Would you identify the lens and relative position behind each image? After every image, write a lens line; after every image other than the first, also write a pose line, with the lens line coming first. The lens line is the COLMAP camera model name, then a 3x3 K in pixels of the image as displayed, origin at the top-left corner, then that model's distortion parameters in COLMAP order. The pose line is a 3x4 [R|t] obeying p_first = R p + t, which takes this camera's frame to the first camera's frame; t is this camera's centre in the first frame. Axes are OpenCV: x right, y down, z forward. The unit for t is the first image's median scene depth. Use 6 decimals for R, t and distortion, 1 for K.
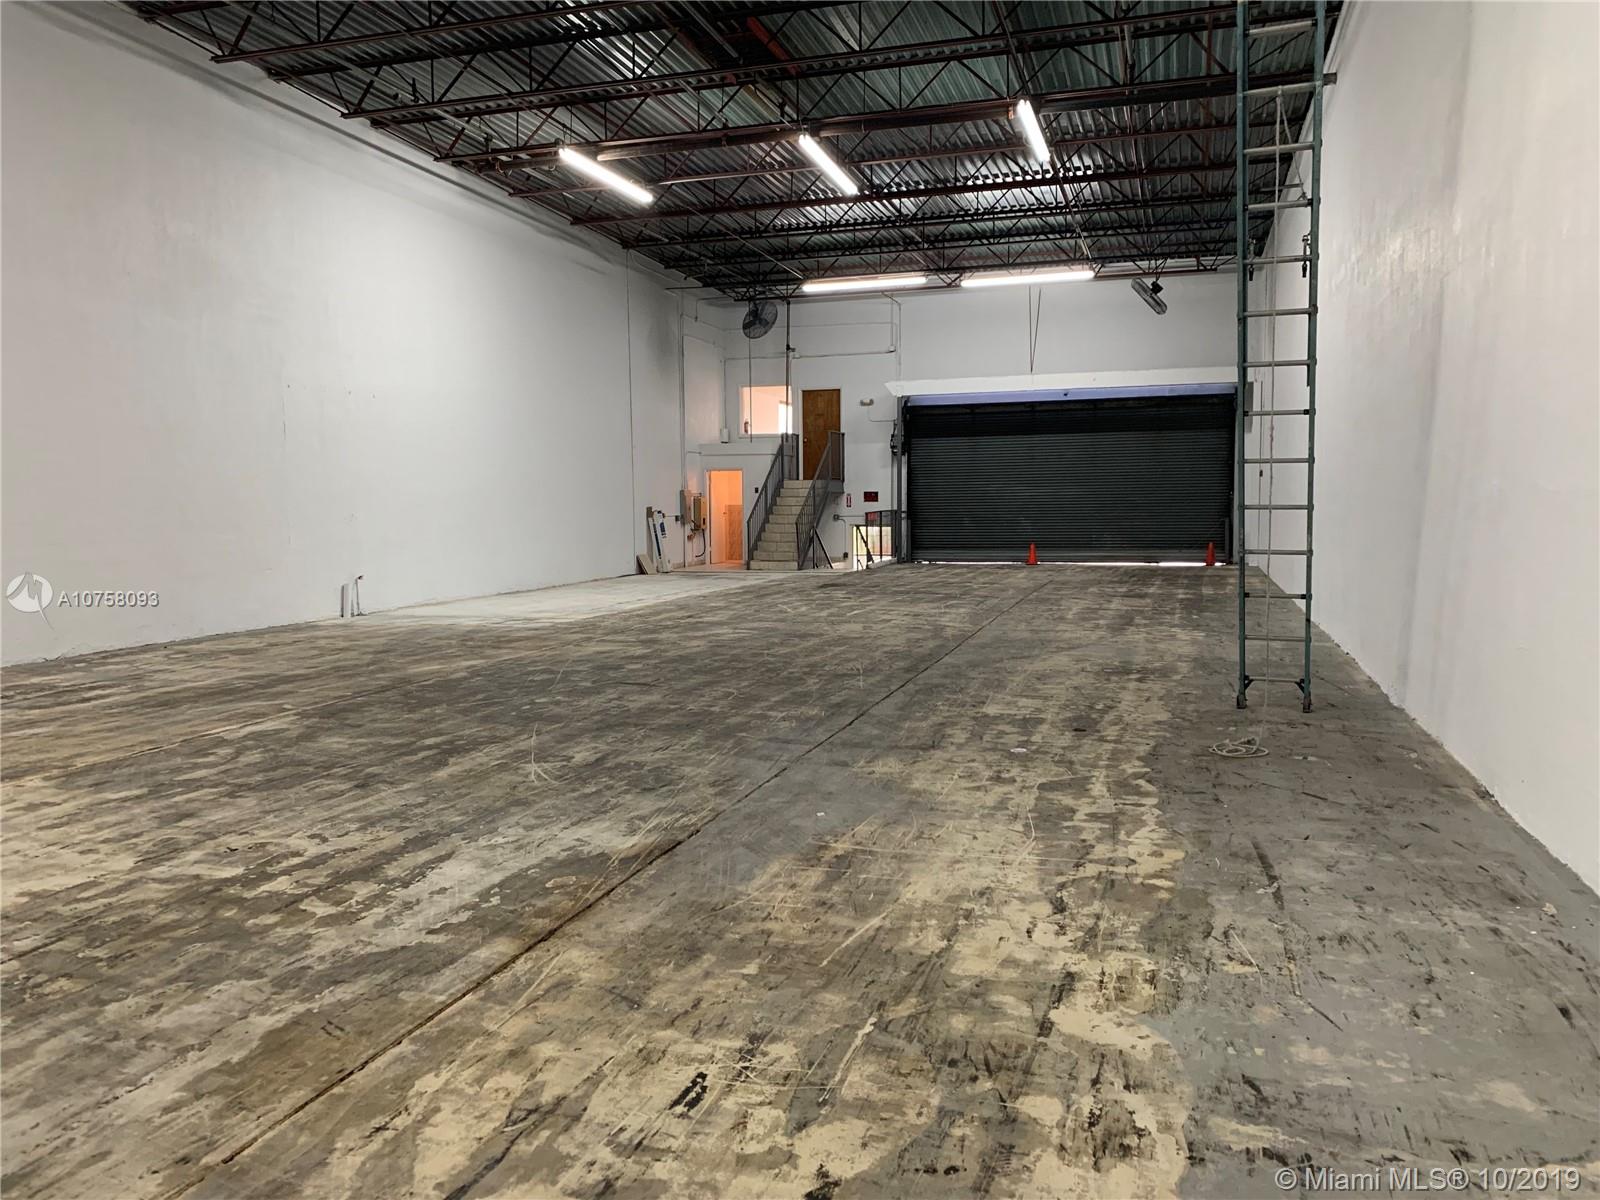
lens RADIAL K [[1205.2, 0, 800.0], [0, 1205.2, 600.0], [0, 0, 1]] dist [0.006542, 0.006901]
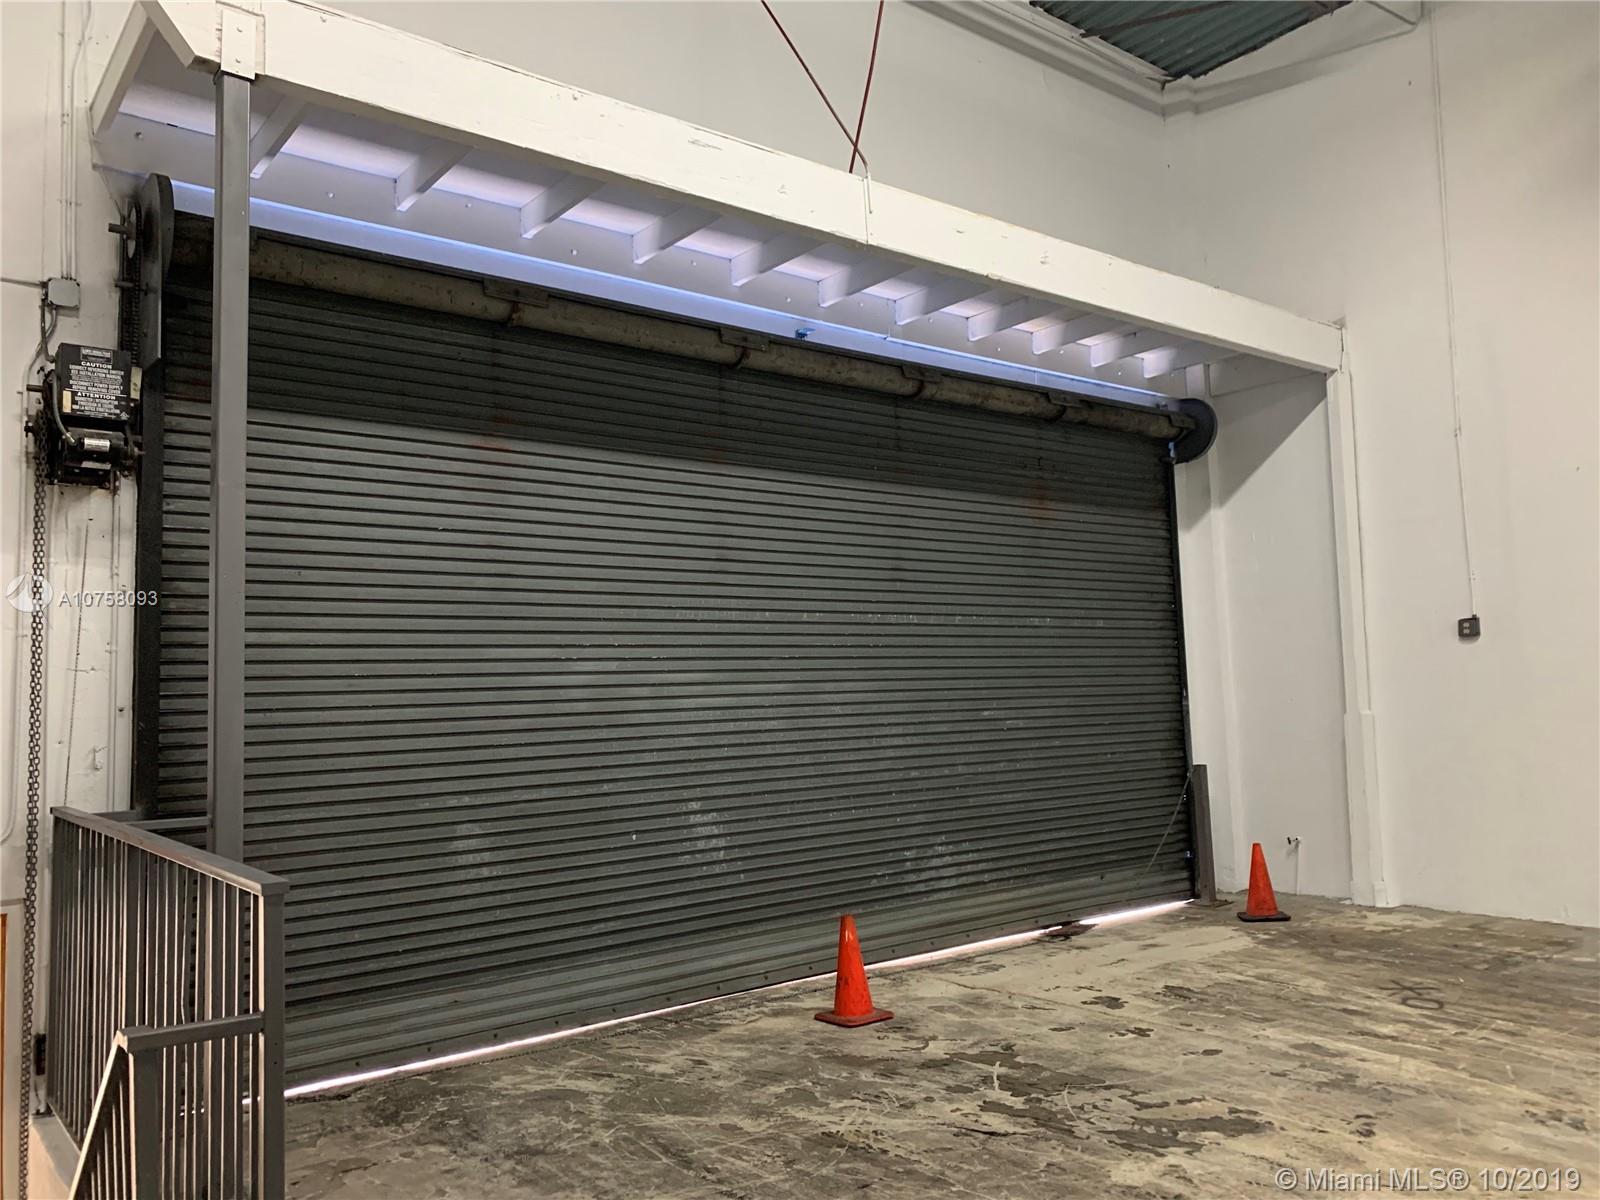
lens RADIAL K [[1210.0, 0, 800.0], [0, 1210.0, 600.0], [0, 0, 1]] dist [0.035389, -0.046272]
pose [[0.569190, 0.059769, 0.820031, -0.001175], [0.092231, 0.986418, -0.135915, -0.272600], [-0.817017, 0.152994, 0.555946, 3.124699]]
